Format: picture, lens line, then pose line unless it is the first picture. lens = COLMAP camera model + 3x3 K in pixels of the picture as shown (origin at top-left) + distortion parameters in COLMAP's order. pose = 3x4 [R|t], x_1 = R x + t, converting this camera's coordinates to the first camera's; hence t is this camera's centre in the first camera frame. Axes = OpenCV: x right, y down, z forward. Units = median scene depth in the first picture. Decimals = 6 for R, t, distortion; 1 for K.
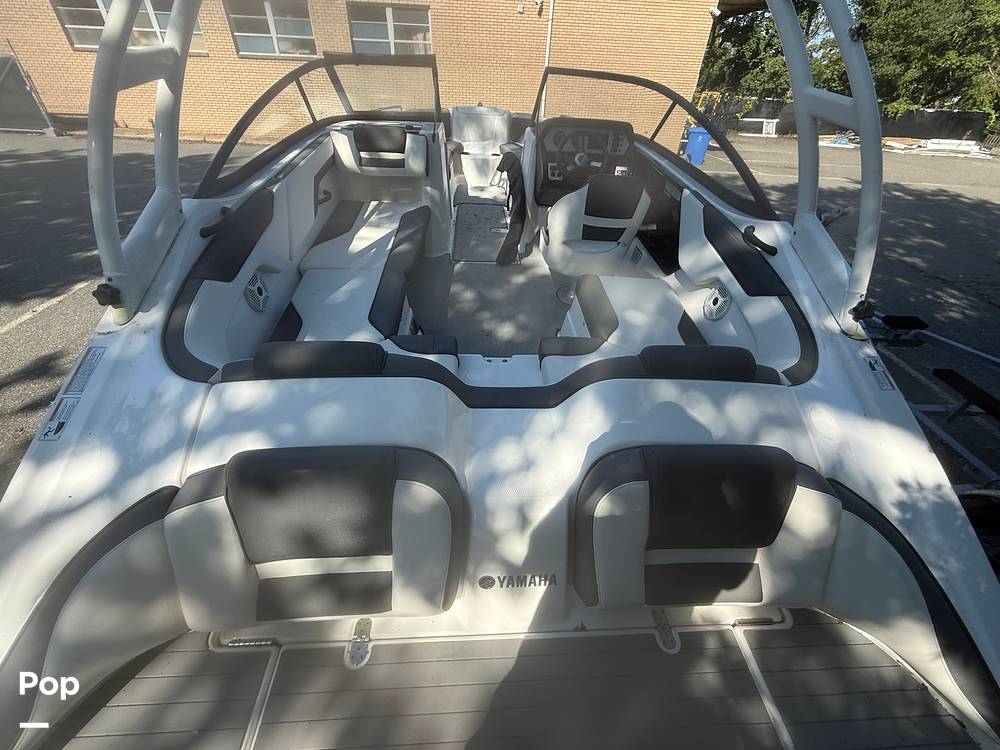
lens RADIAL K [[398.1, 0, 496.5], [0, 398.1, 375.7], [0, 0, 1]] dist [0.000033, 0.000280]
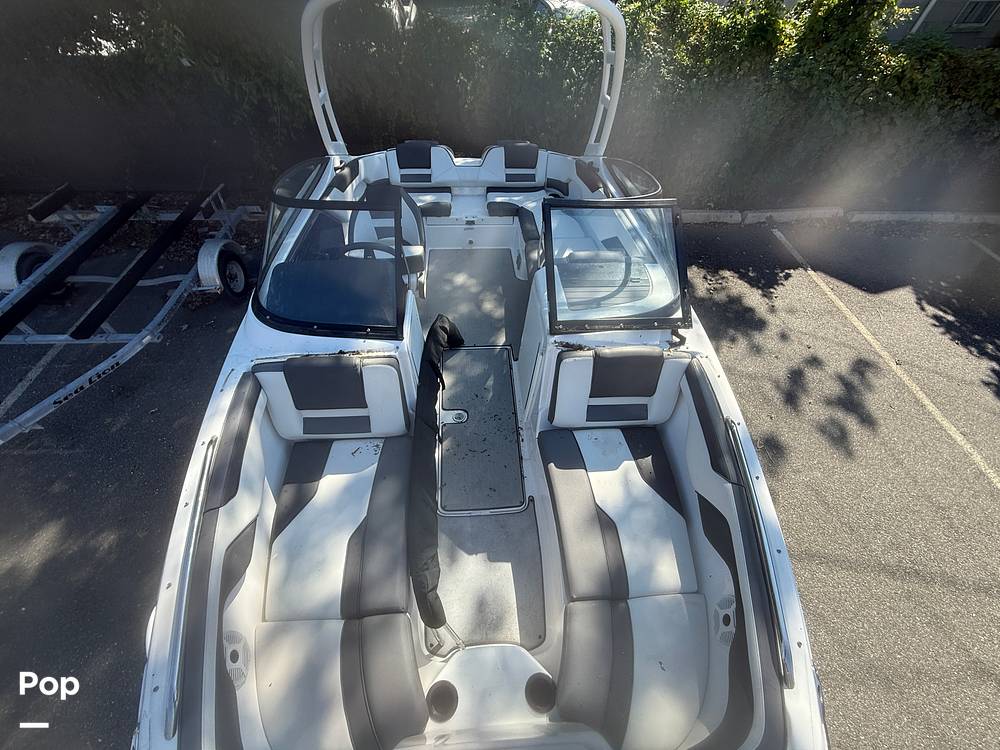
lens RADIAL K [[398.1, 0, 496.5], [0, 398.1, 375.7], [0, 0, 1]] dist [0.000033, 0.000280]
pose [[-0.996889, -0.041745, -0.066855, -0.026307], [-0.067535, 0.015074, 0.997603, -1.621583], [-0.040637, 0.999015, -0.017846, 1.405285]]
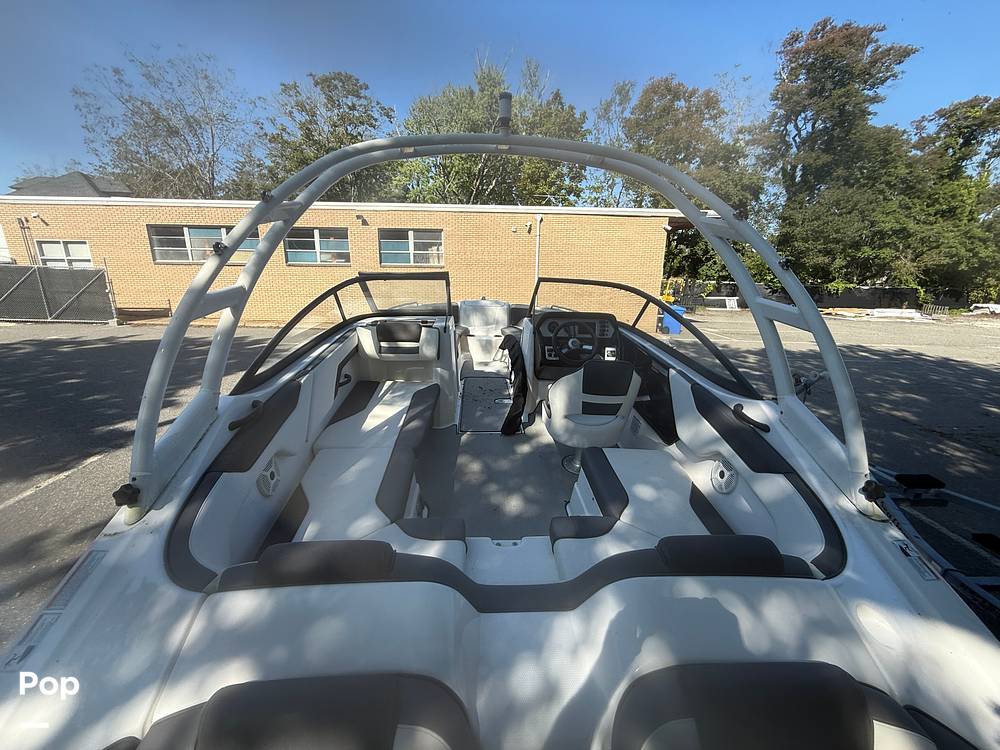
lens RADIAL K [[398.1, 0, 496.5], [0, 398.1, 375.7], [0, 0, 1]] dist [0.000033, 0.000280]
pose [[0.999752, -0.022046, -0.003239, -0.008092], [0.019209, 0.926369, -0.376128, -0.039076], [0.011293, 0.375972, 0.926562, -0.024621]]
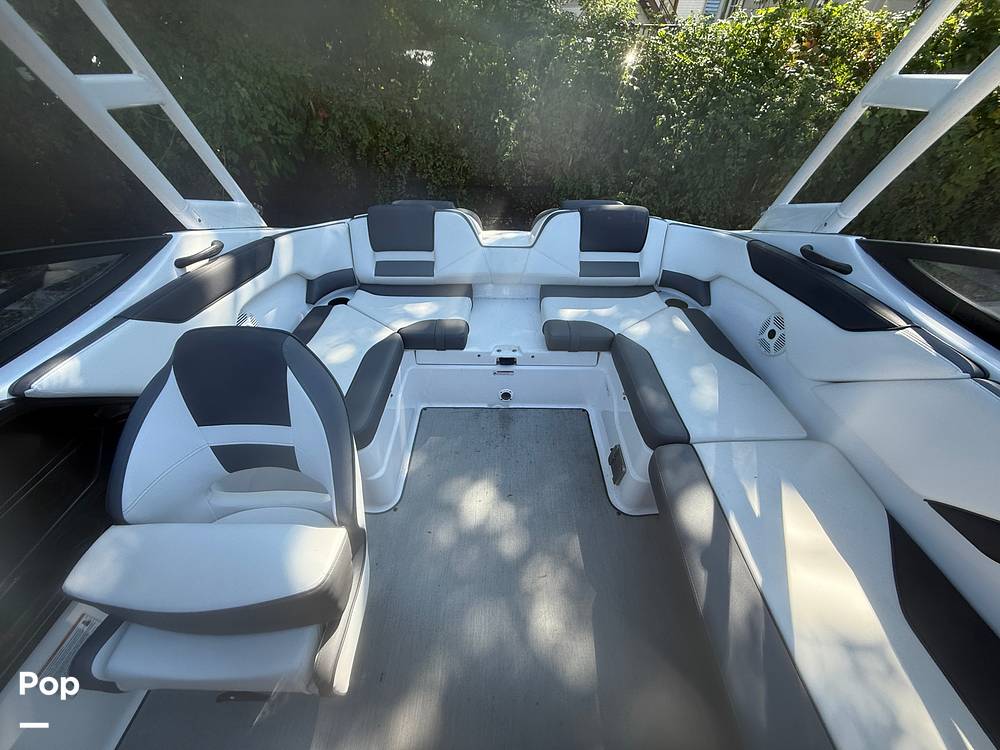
lens RADIAL K [[398.1, 0, 496.5], [0, 398.1, 375.7], [0, 0, 1]] dist [0.000033, 0.000280]
pose [[-0.996448, -0.082206, 0.018252, 0.000269], [0.006256, 0.143890, 0.989574, -0.777282], [-0.083975, 0.986173, -0.142864, 0.905083]]
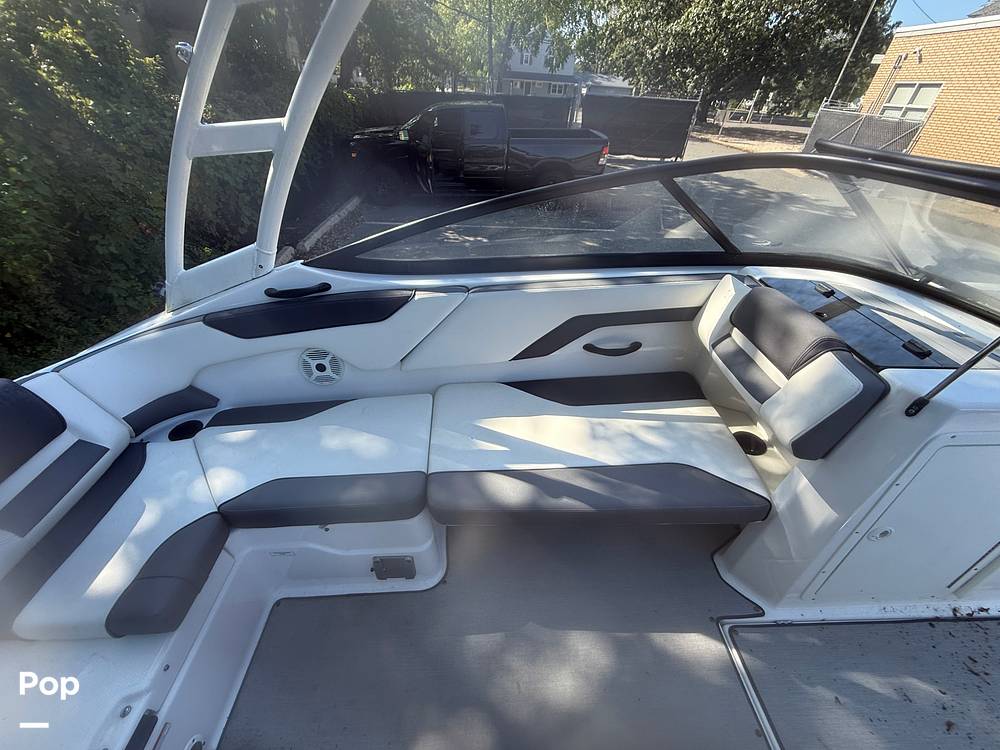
lens RADIAL K [[398.1, 0, 496.5], [0, 398.1, 375.7], [0, 0, 1]] dist [0.000033, 0.000280]
pose [[-0.020030, 0.565316, -0.824631, 0.103392], [-0.650419, 0.619035, 0.440171, -0.609009], [0.759311, 0.545172, 0.355294, 0.706751]]
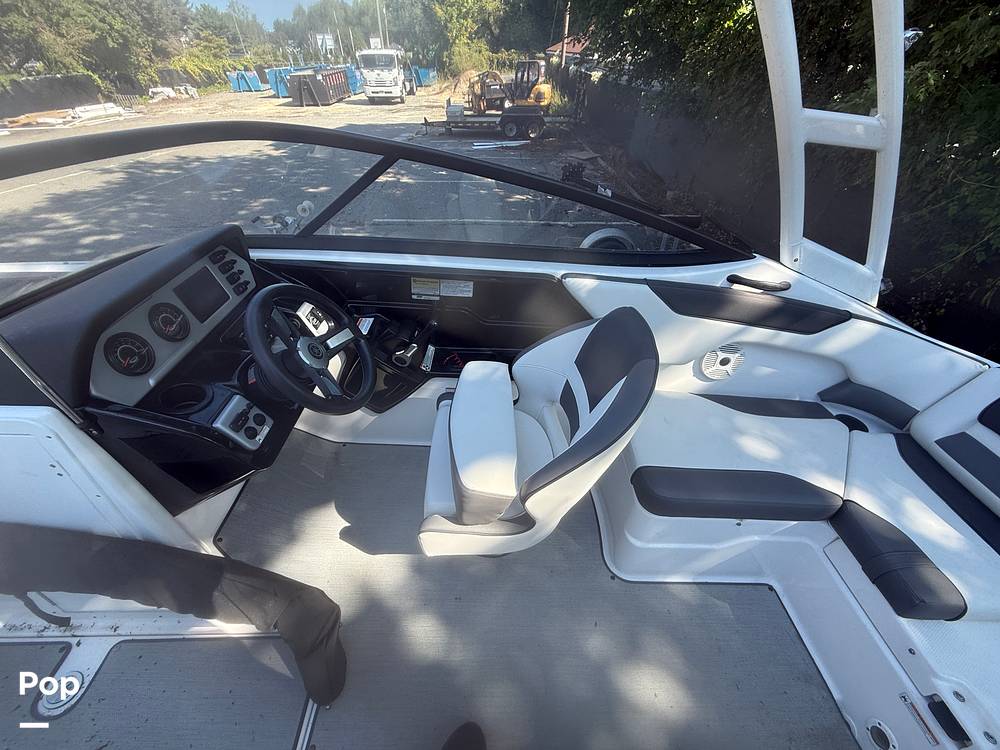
lens RADIAL K [[398.1, 0, 496.5], [0, 398.1, 375.7], [0, 0, 1]] dist [0.000033, 0.000280]
pose [[0.031723, -0.664882, 0.746274, -0.081865], [0.616630, 0.600640, 0.508920, -0.685280], [-0.786614, 0.444030, 0.429040, 0.797469]]
